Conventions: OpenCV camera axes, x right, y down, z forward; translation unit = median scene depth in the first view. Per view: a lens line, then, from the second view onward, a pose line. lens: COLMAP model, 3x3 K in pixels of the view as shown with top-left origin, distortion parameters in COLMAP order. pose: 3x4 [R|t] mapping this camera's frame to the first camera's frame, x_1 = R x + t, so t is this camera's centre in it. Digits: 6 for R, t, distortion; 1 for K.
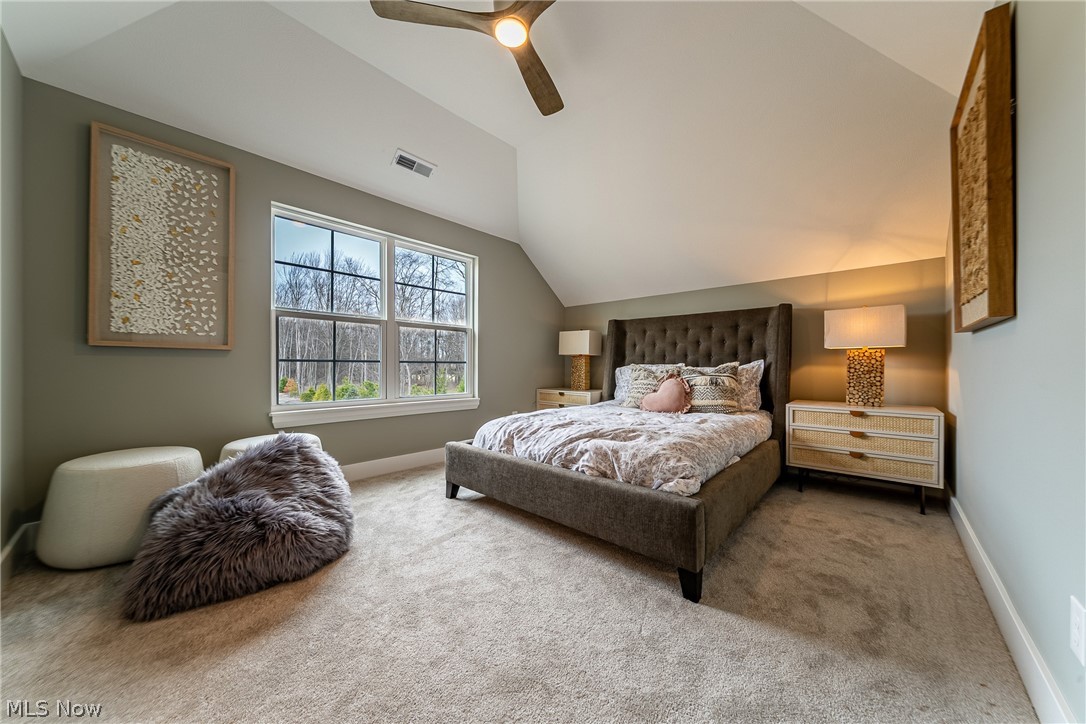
lens RADIAL K [[377.0, 0, 543.0], [0, 377.0, 362.0], [0, 0, 1]] dist [-0.000405, -0.000031]
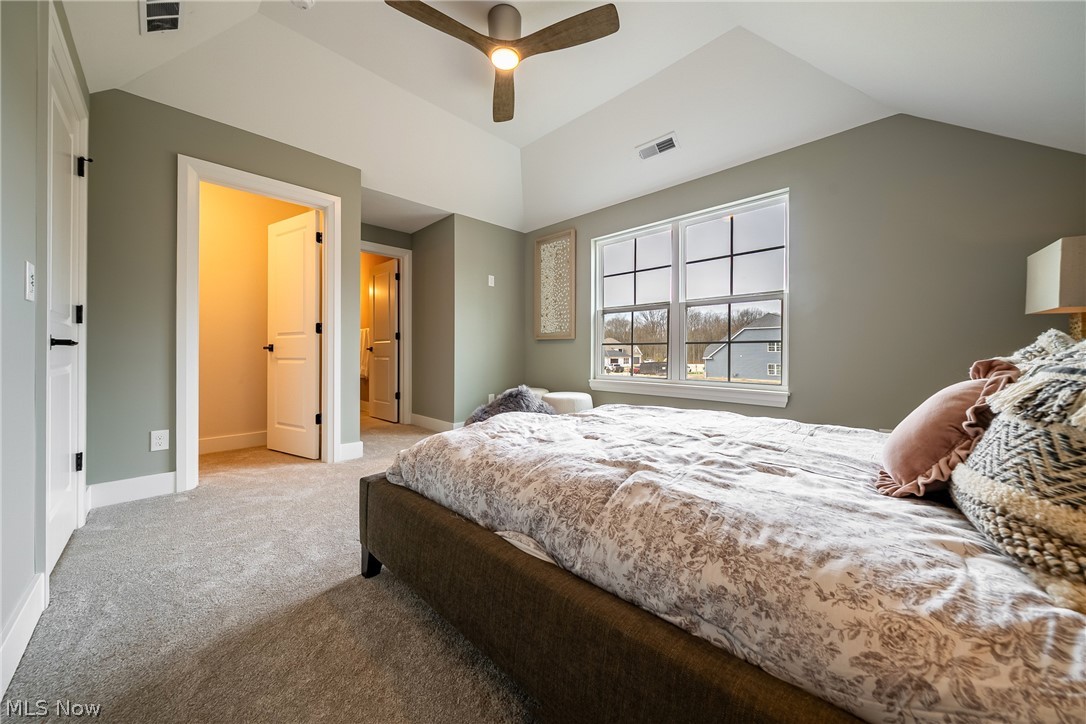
lens RADIAL K [[377.0, 0, 543.0], [0, 377.0, 362.0], [0, 0, 1]] dist [-0.000405, -0.000031]
pose [[-0.031639, 0.026211, -0.999156, 0.909923], [0.007438, 0.999635, 0.025988, 0.028458], [0.999472, -0.006610, -0.031823, 0.951546]]
